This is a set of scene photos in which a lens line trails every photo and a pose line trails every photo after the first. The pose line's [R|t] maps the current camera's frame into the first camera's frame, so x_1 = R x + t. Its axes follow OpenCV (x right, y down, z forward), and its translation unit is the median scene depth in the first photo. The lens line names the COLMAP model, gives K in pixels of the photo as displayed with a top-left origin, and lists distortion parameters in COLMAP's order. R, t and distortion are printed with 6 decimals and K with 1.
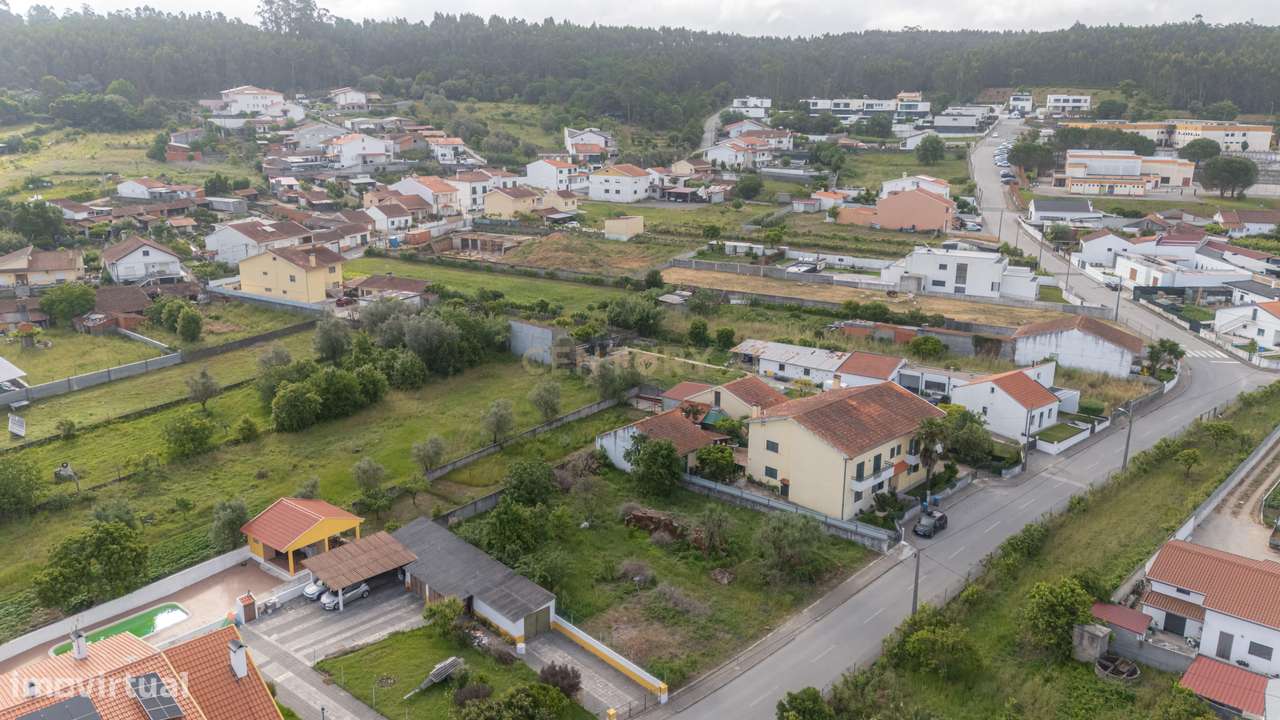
lens RADIAL K [[942.1, 0, 640.0], [0, 942.1, 360.0], [0, 0, 1]] dist [0.065606, -0.068556]
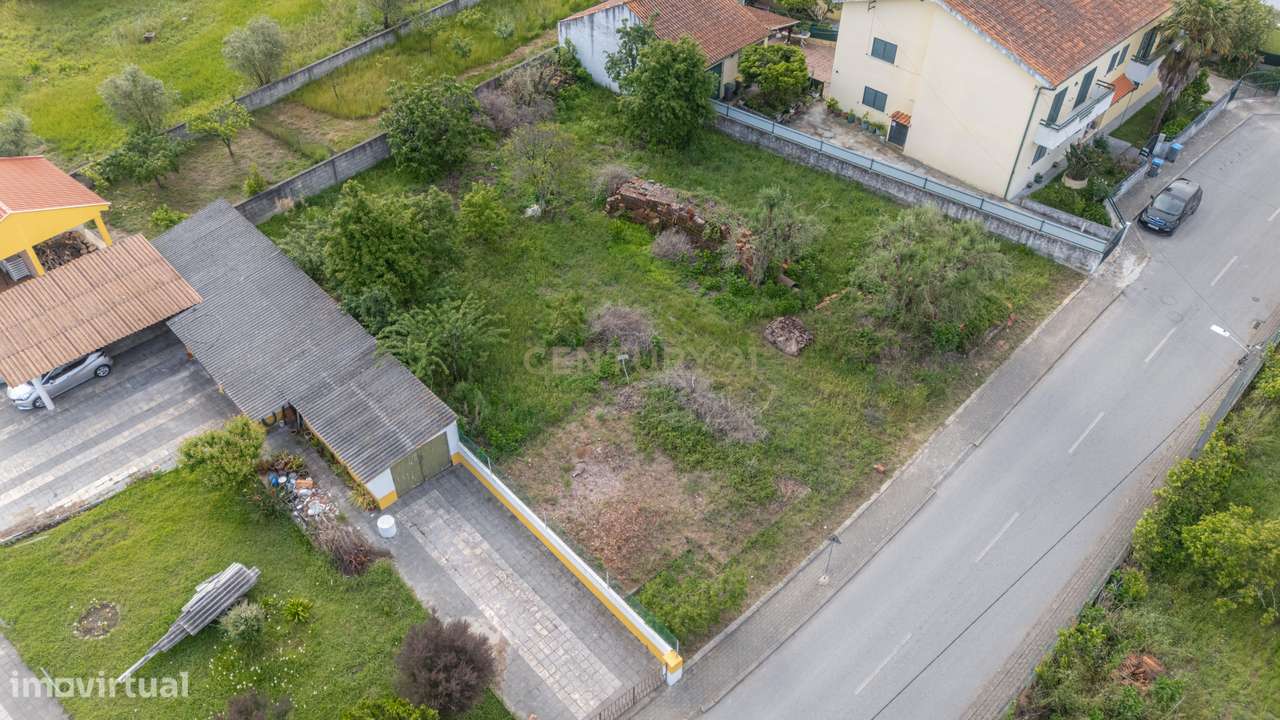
lens RADIAL K [[961.9, 0, 640.0], [0, 961.9, 360.0], [0, 0, 1]] dist [0.080954, -0.081274]
pose [[0.999957, 0.005514, -0.007478, 0.007668], [-0.001488, 0.889533, 0.456869, -0.003649], [0.009171, -0.456838, 0.889503, 0.435524]]
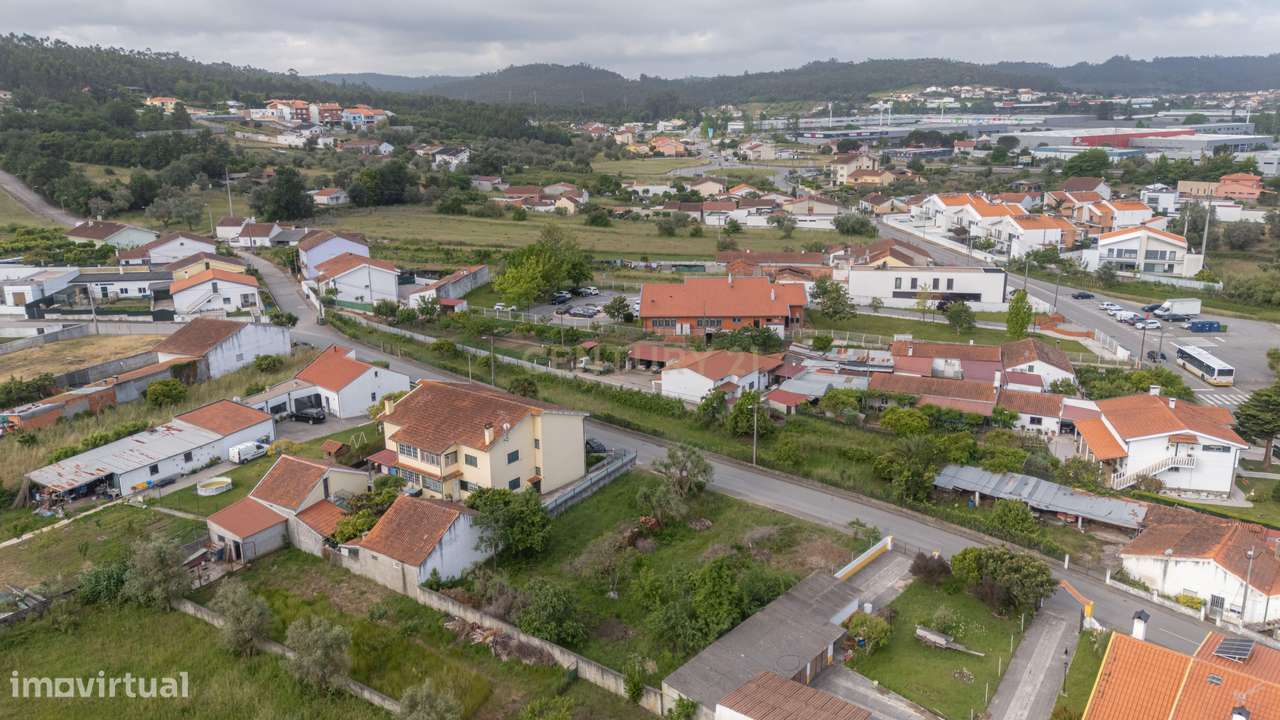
lens RADIAL K [[942.1, 0, 640.0], [0, 942.1, 360.0], [0, 0, 1]] dist [0.065606, -0.068556]
pose [[-0.110813, -0.276072, 0.954728, -0.777691], [0.273665, 0.915030, 0.296357, -0.253055], [-0.955420, 0.294115, -0.025846, 0.882683]]
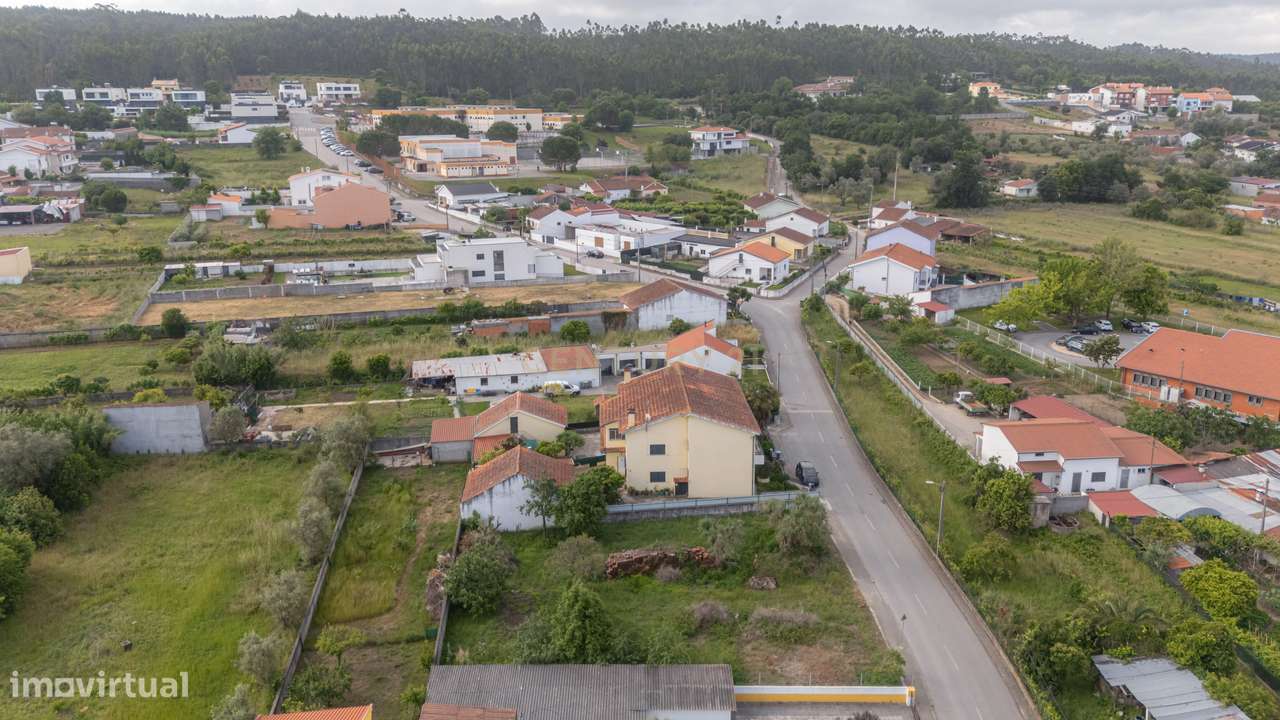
lens RADIAL K [[961.9, 0, 640.0], [0, 961.9, 360.0], [0, 0, 1]] dist [0.080954, -0.081274]
pose [[0.688988, -0.210908, 0.693407, -0.539933], [0.206896, 0.974148, 0.090721, -0.091596], [-0.694615, 0.080958, 0.714812, 0.307020]]
